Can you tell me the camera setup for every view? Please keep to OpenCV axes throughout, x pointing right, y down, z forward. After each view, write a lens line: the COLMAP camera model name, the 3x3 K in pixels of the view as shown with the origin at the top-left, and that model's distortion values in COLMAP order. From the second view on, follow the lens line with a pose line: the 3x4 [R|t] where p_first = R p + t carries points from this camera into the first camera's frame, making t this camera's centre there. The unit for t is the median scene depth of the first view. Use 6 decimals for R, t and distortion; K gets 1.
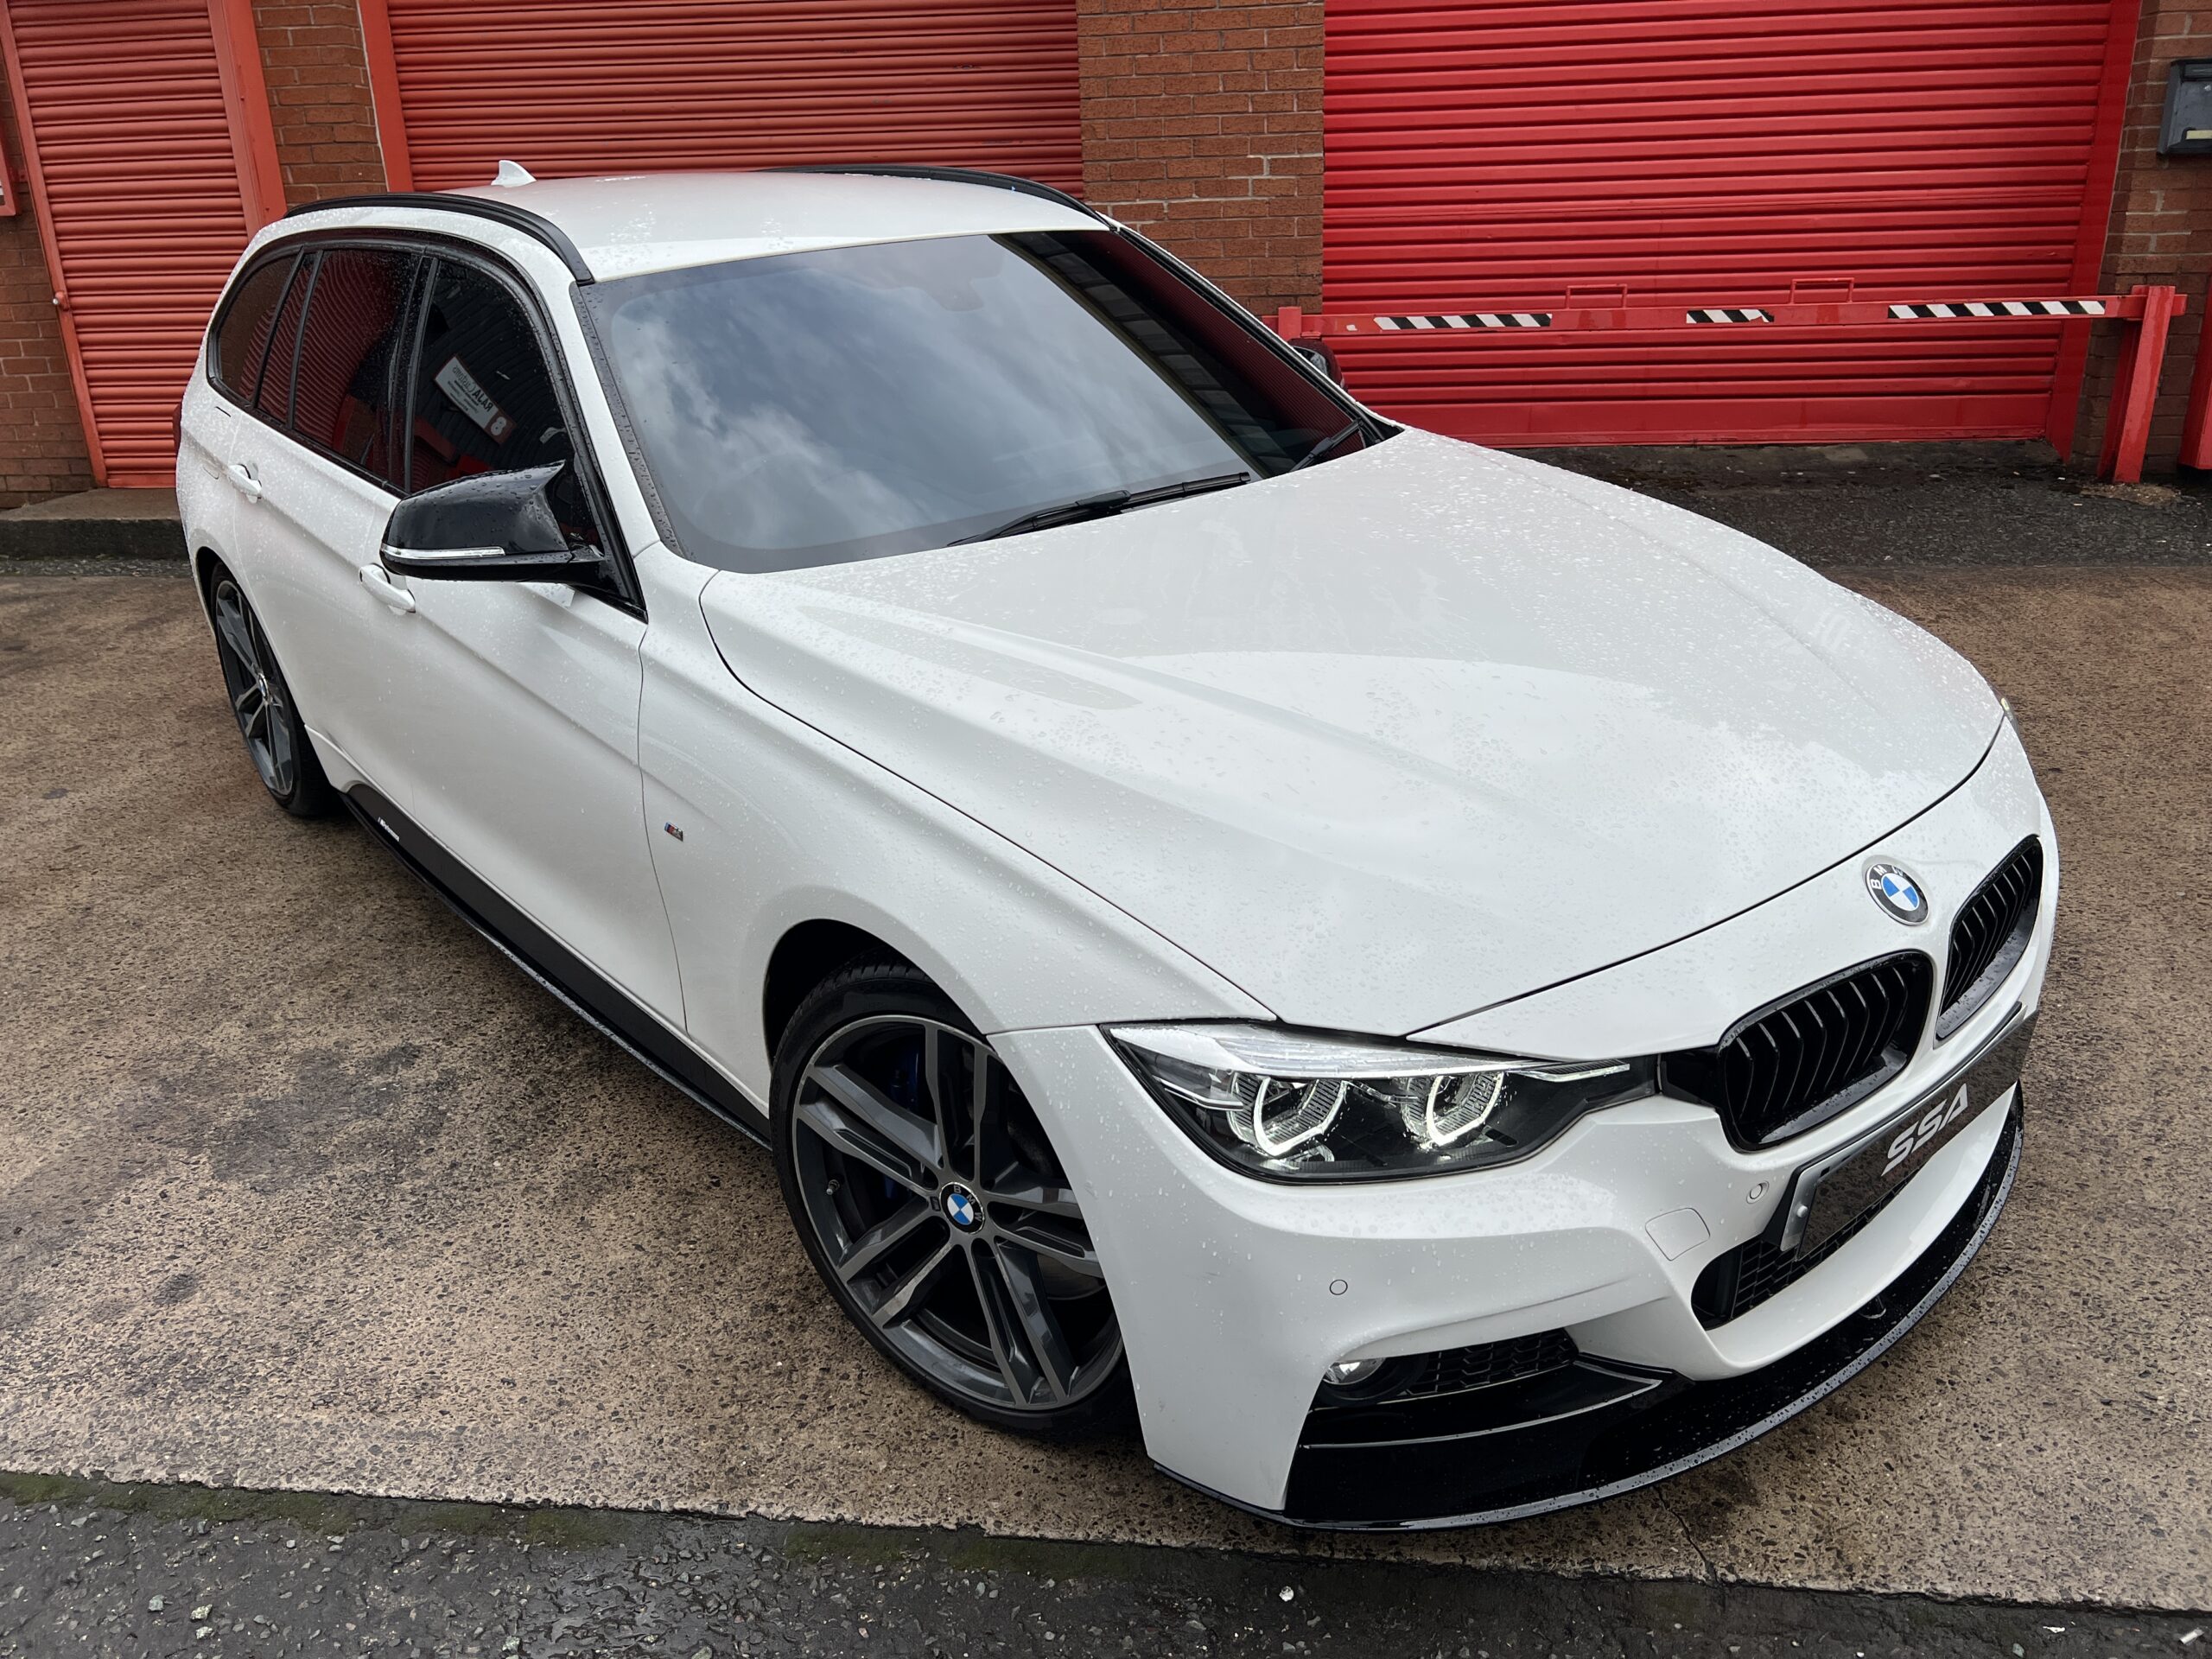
lens RADIAL K [[1671.5, 0, 1109.0], [0, 1671.5, 845.5], [0, 0, 1]] dist [0.040981, -0.049247]
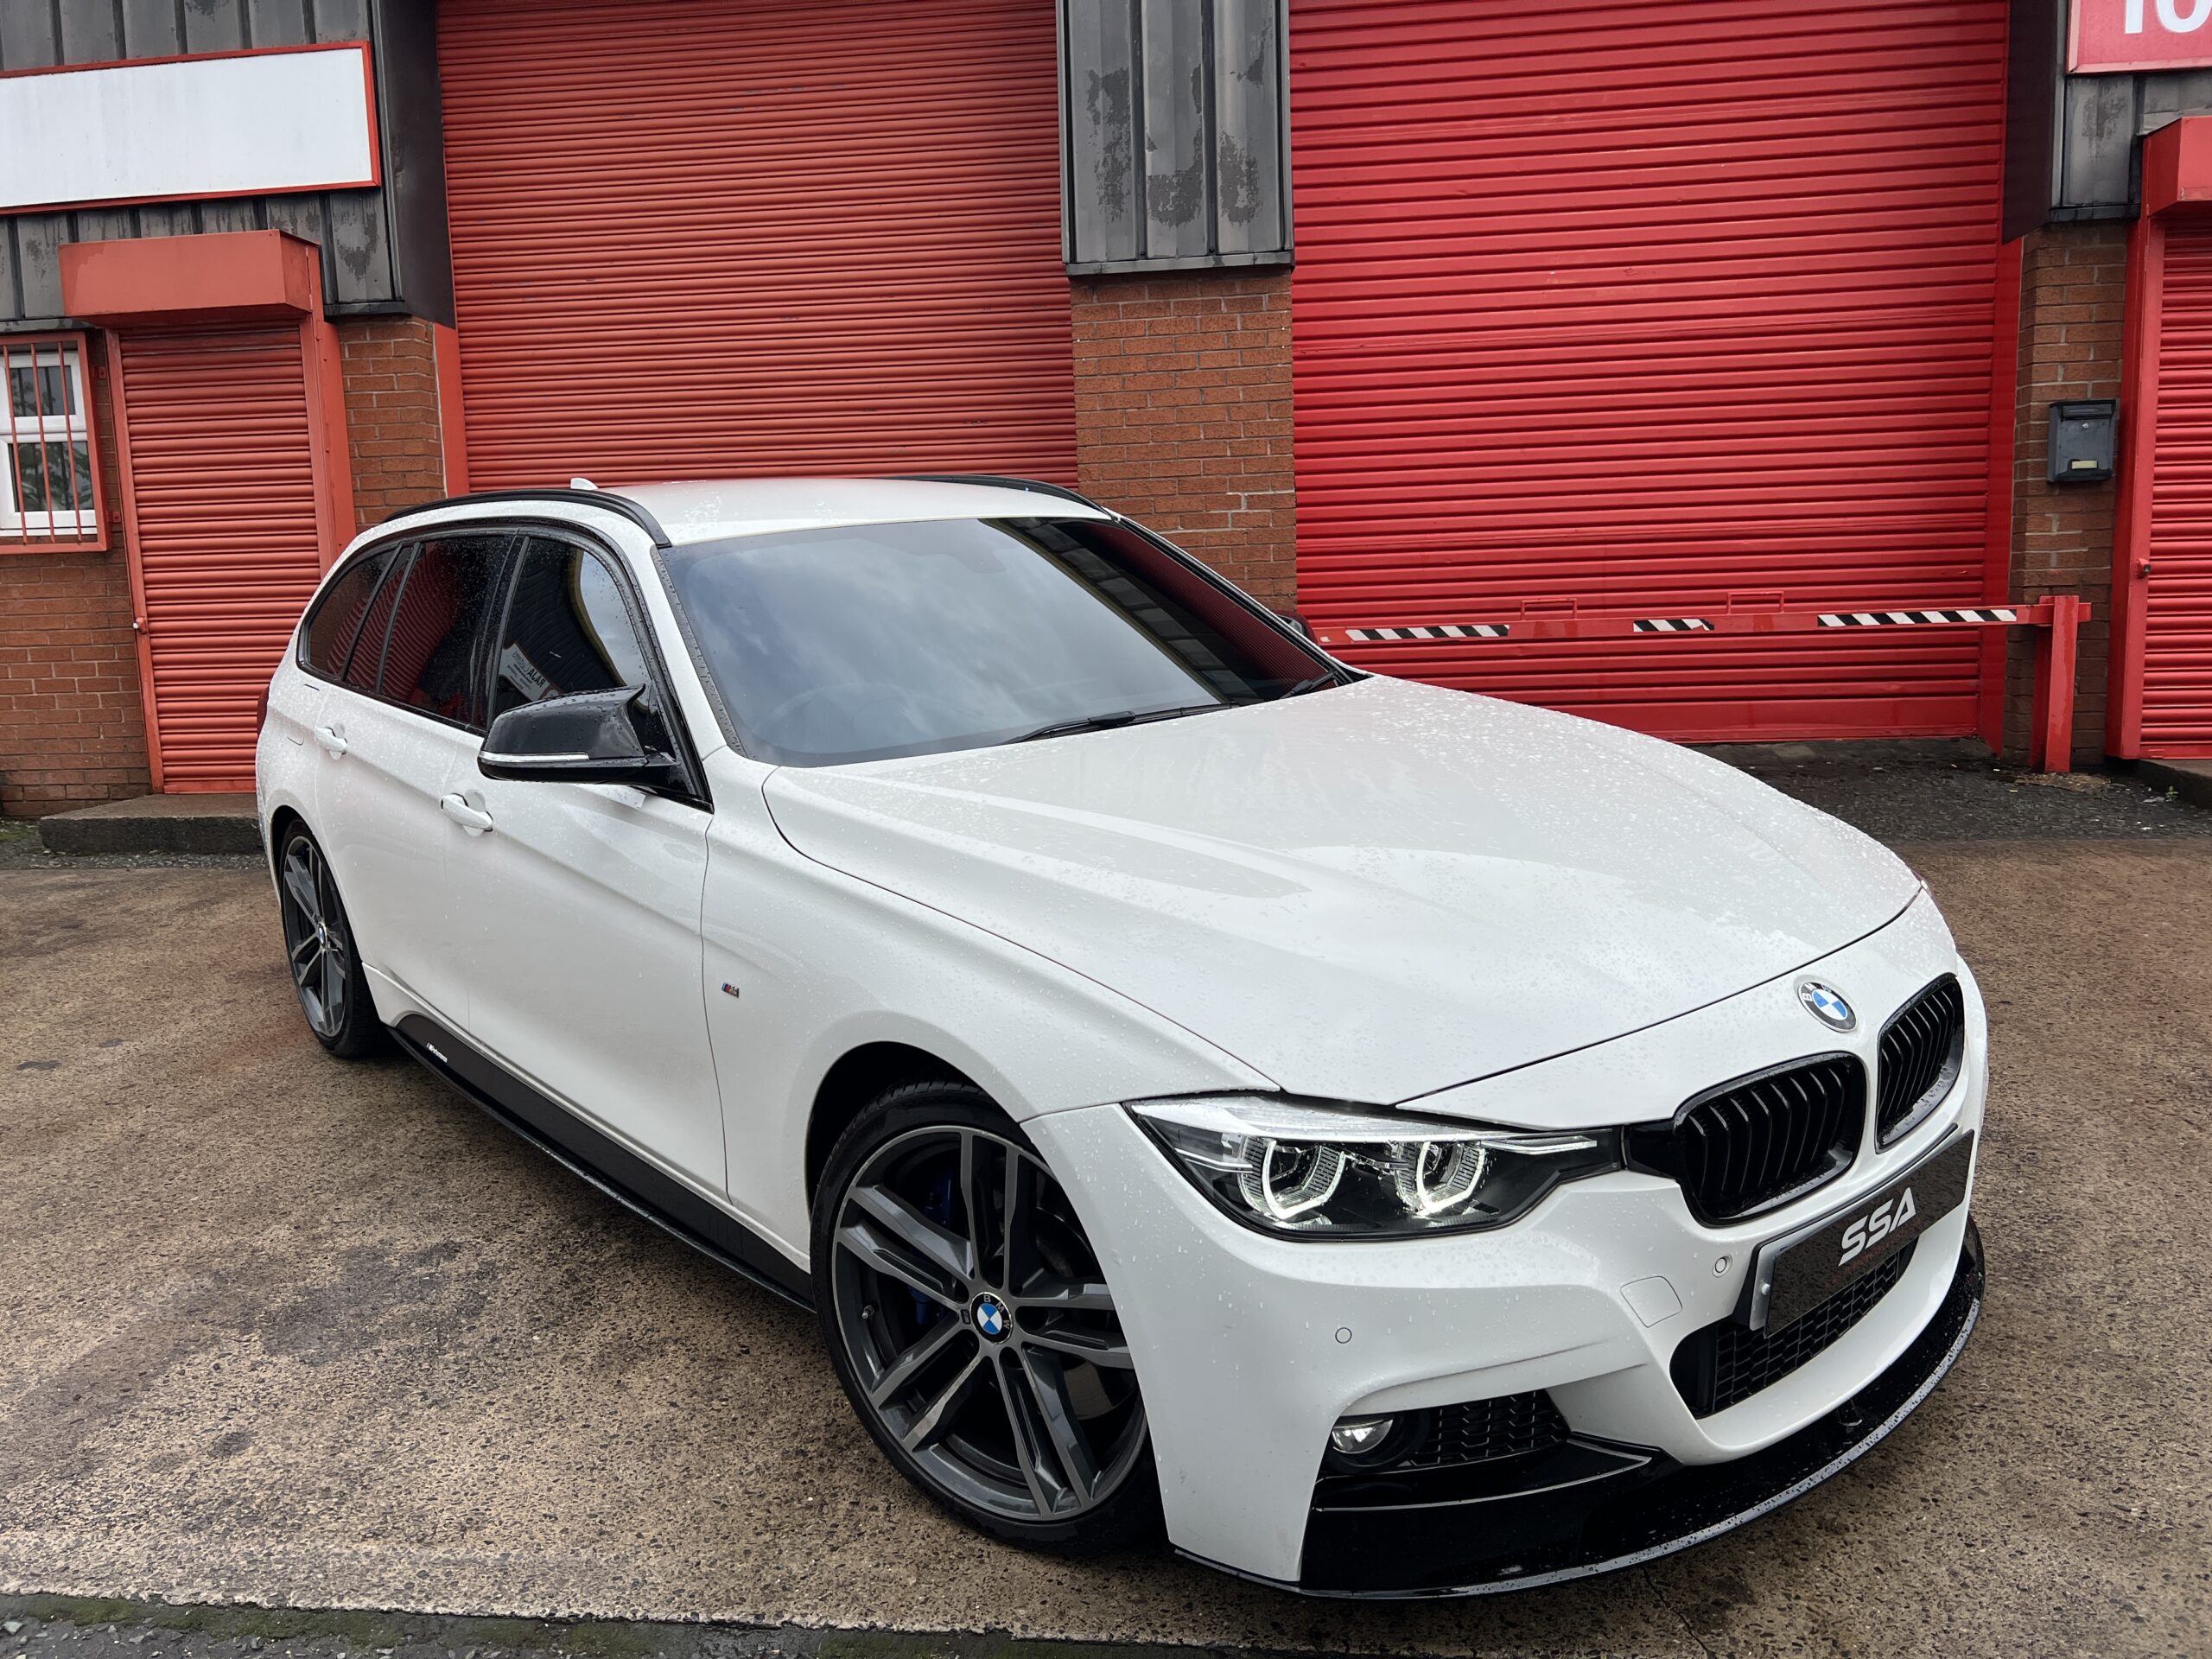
lens RADIAL K [[1671.5, 0, 1091.5], [0, 1671.5, 825.2], [0, 0, 1]] dist [0.040981, -0.049247]
pose [[0.999983, -0.005344, -0.002411, -0.012138], [0.004702, 0.976721, -0.214462, 0.087705], [0.003501, 0.214447, 0.976729, -0.074907]]
